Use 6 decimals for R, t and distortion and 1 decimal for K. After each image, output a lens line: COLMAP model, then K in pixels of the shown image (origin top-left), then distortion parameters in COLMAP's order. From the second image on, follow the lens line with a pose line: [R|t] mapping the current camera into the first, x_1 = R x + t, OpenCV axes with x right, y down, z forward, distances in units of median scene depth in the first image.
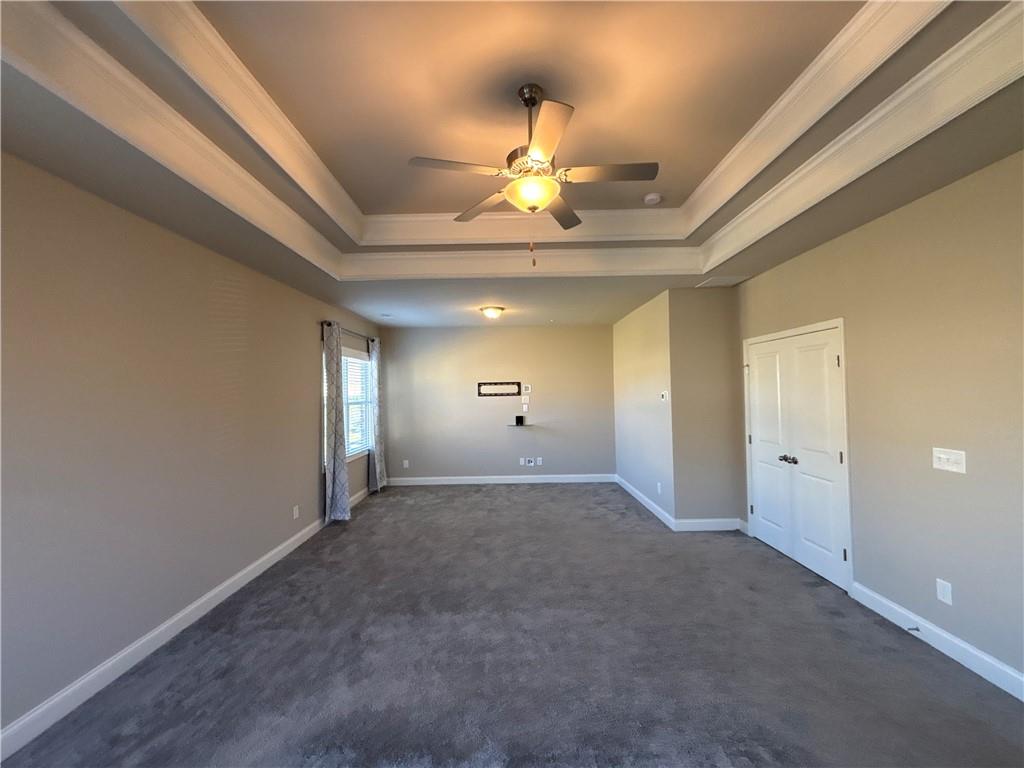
lens RADIAL K [[409.5, 0, 510.2], [0, 409.5, 384.2], [0, 0, 1]] dist [0.000262, -0.000454]
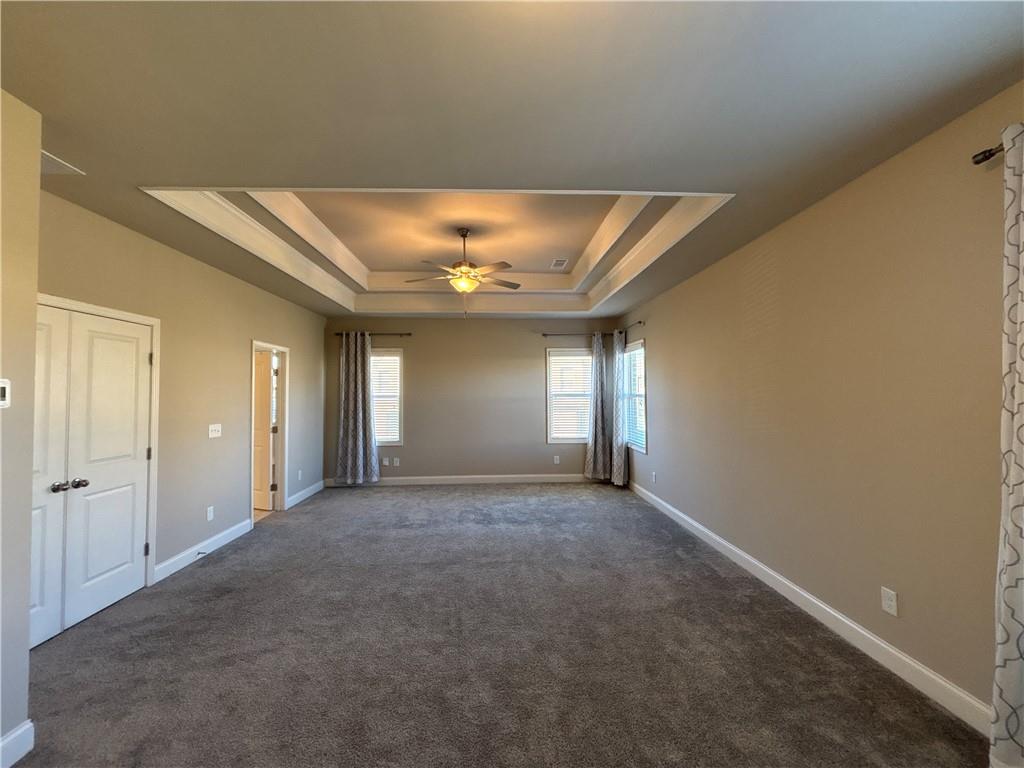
lens RADIAL K [[411.8, 0, 514.3], [0, 411.8, 382.5], [0, 0, 1]] dist [-0.001286, -0.000817]
pose [[-0.998168, 0.023104, -0.055923, -0.029588], [0.025609, 0.998681, -0.044500, 0.046668], [0.054821, -0.045850, -0.997443, 1.366017]]
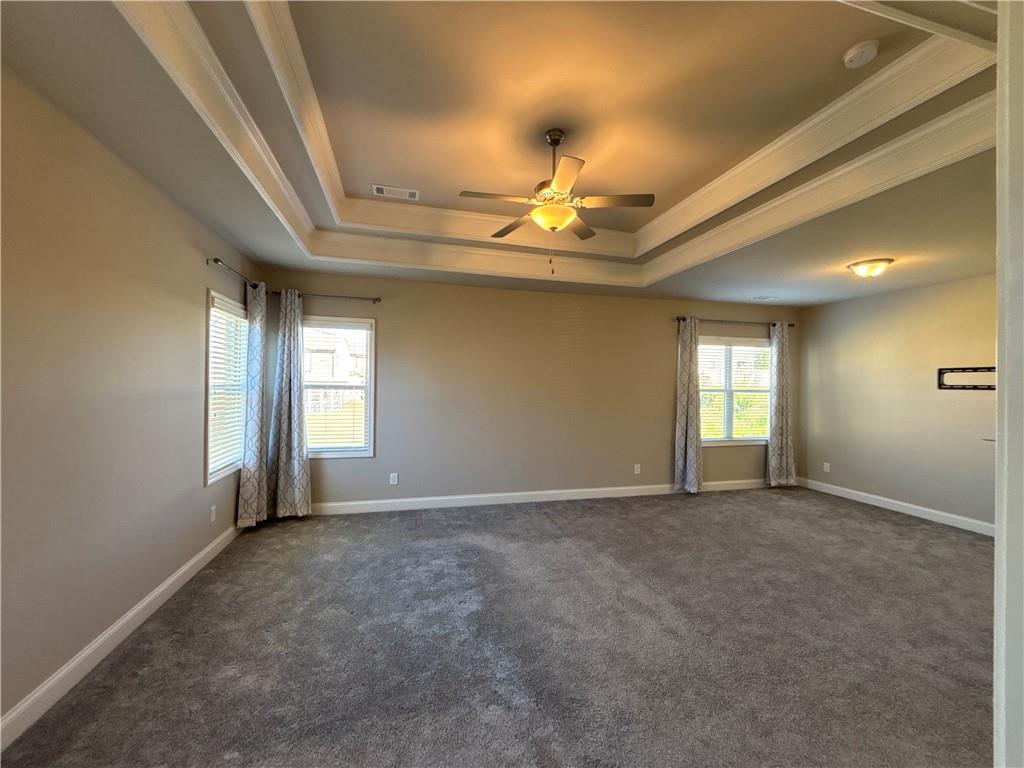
lens RADIAL K [[411.8, 0, 514.3], [0, 411.8, 382.5], [0, 0, 1]] dist [-0.001286, -0.000817]
pose [[0.260879, 0.018946, -0.965186, 0.583802], [-0.000470, 0.999810, 0.019499, 0.009219], [0.965371, -0.004633, 0.260838, 0.253344]]
